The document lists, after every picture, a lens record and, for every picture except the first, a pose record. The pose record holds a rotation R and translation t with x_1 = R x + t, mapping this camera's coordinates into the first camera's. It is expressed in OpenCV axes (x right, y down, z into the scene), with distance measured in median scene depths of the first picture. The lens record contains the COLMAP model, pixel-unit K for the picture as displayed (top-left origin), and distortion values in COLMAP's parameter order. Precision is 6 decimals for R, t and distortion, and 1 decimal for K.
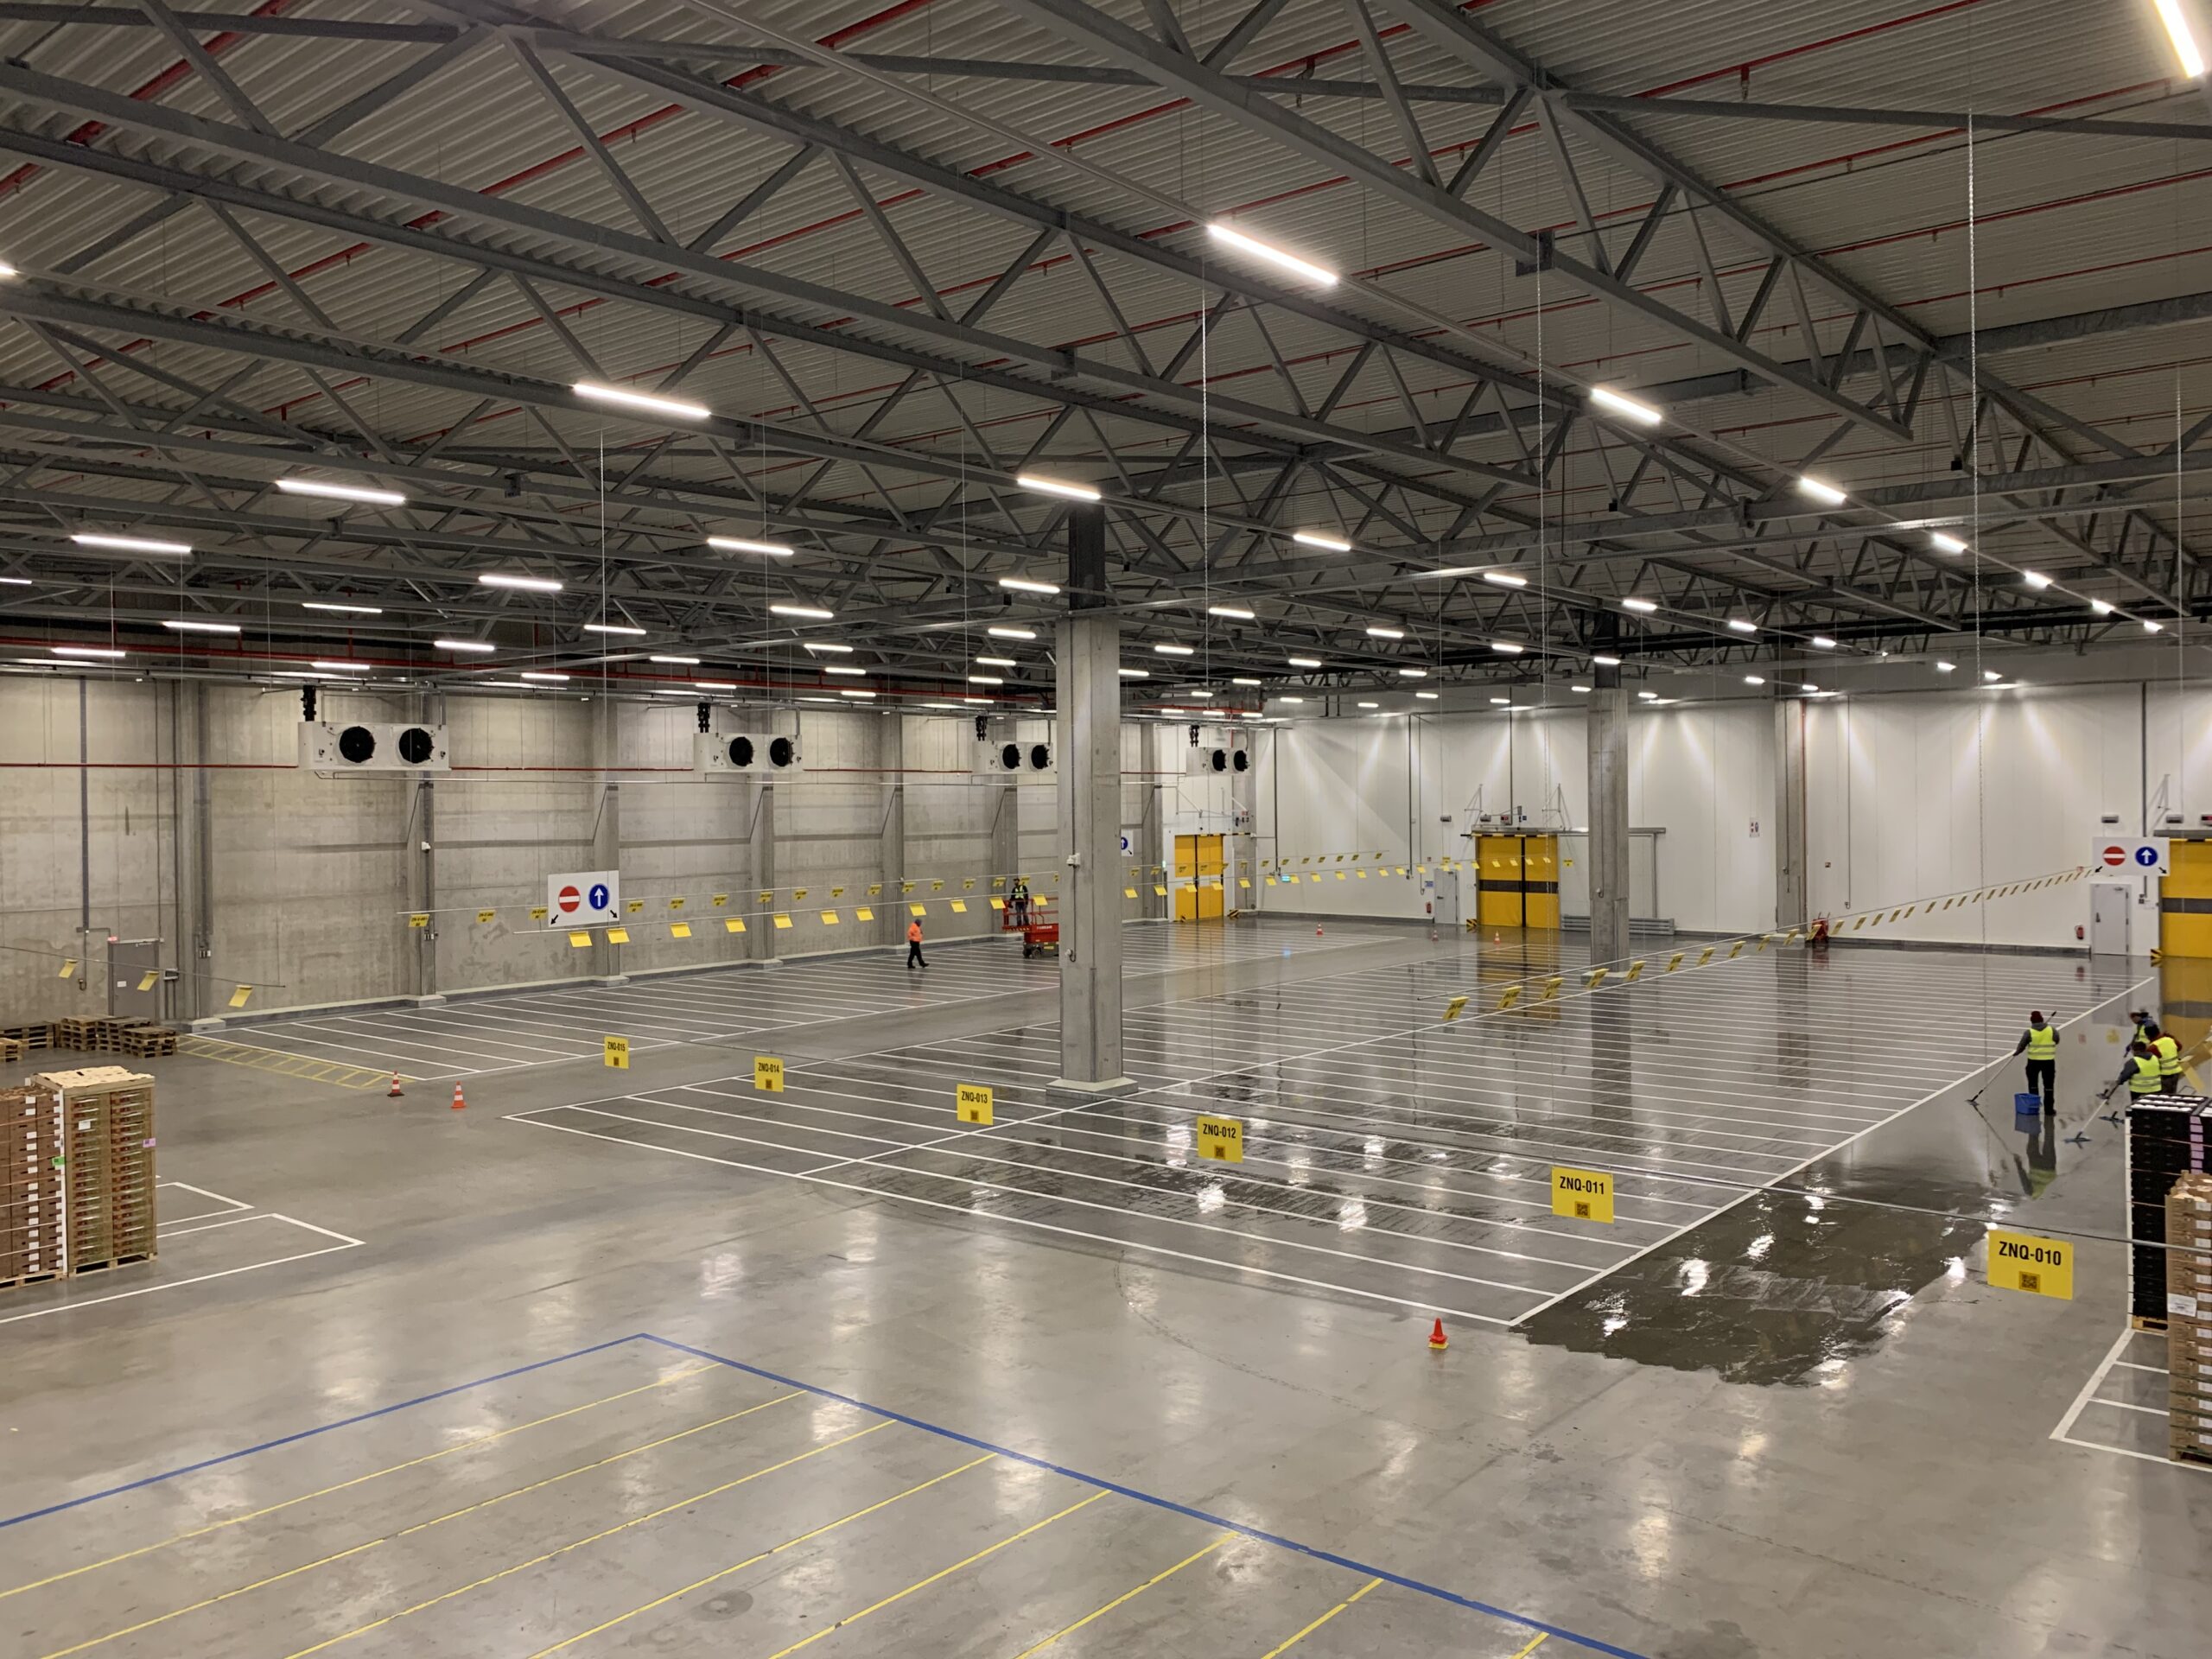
lens RADIAL K [[1700.9, 0, 1100.6], [0, 1700.9, 824.0], [0, 0, 1]] dist [-0.000816, 0.002523]
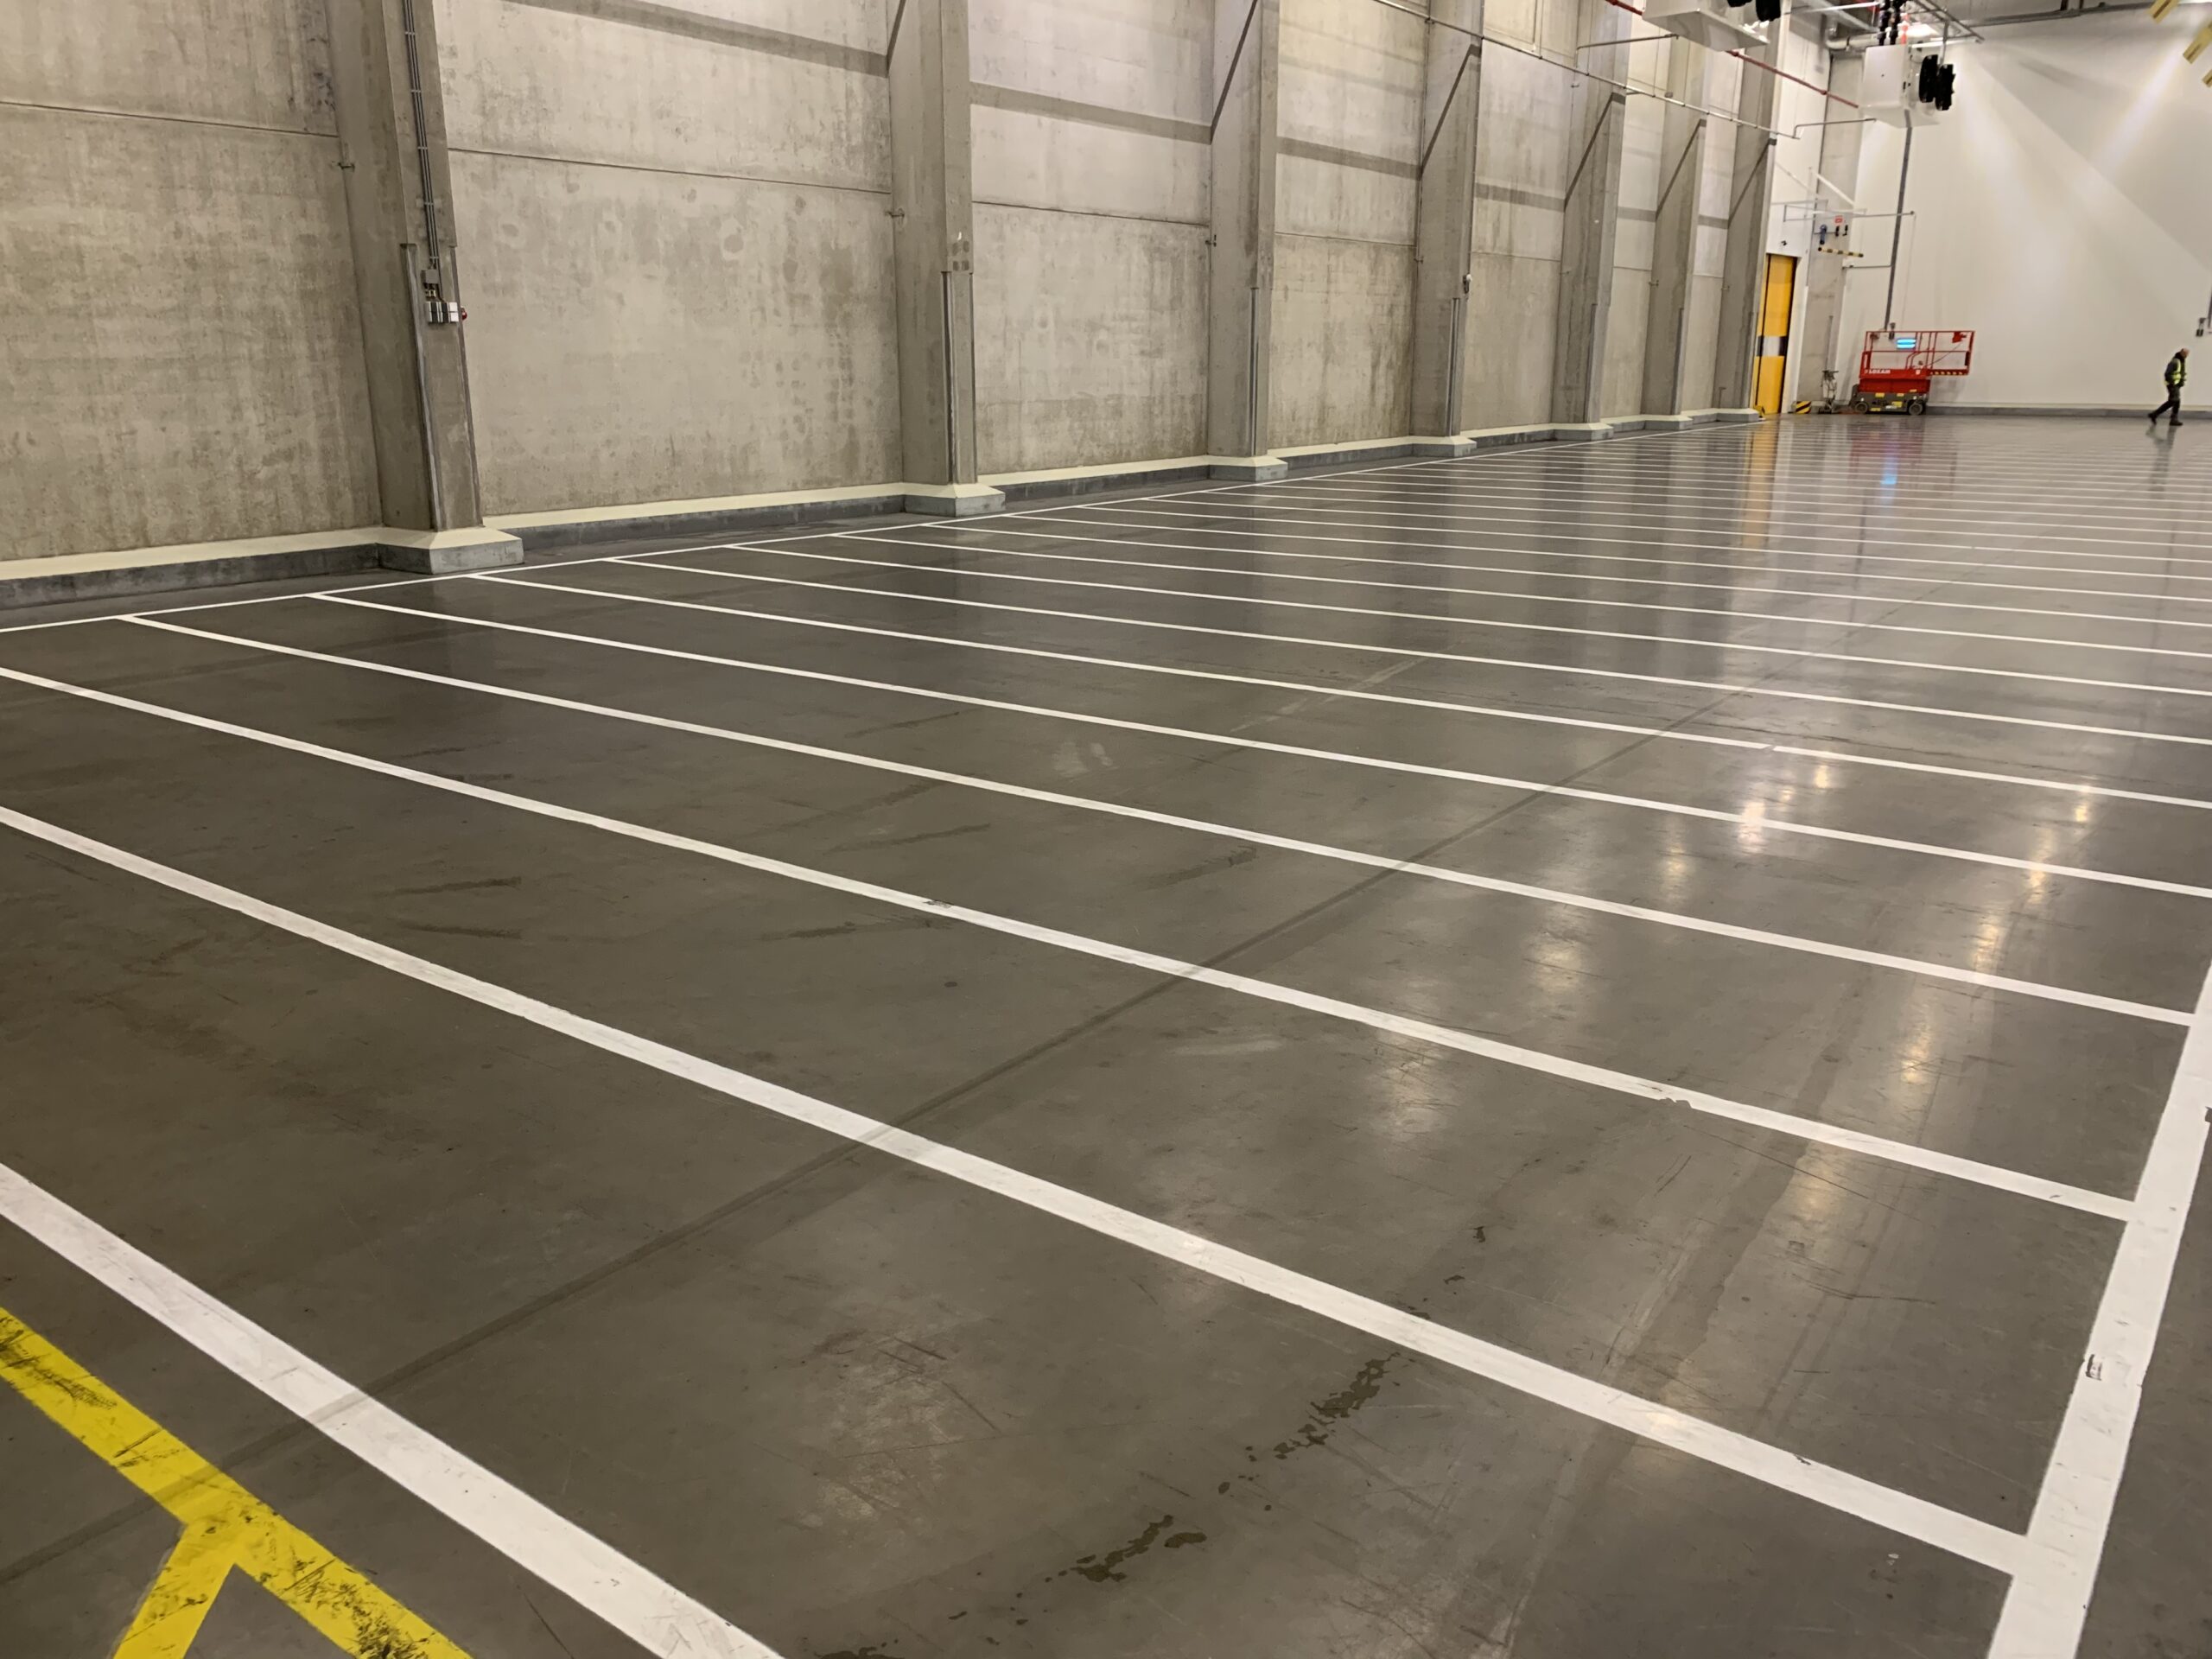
lens RADIAL K [[1700.9, 0, 1099.5], [0, 1700.9, 837.5], [0, 0, 1]] dist [-0.000816, 0.002523]
pose [[0.997262, -0.010422, 0.073217, -0.285964], [-0.008576, 0.967047, 0.254453, 0.071128], [-0.073456, -0.254384, 0.964310, 0.652654]]
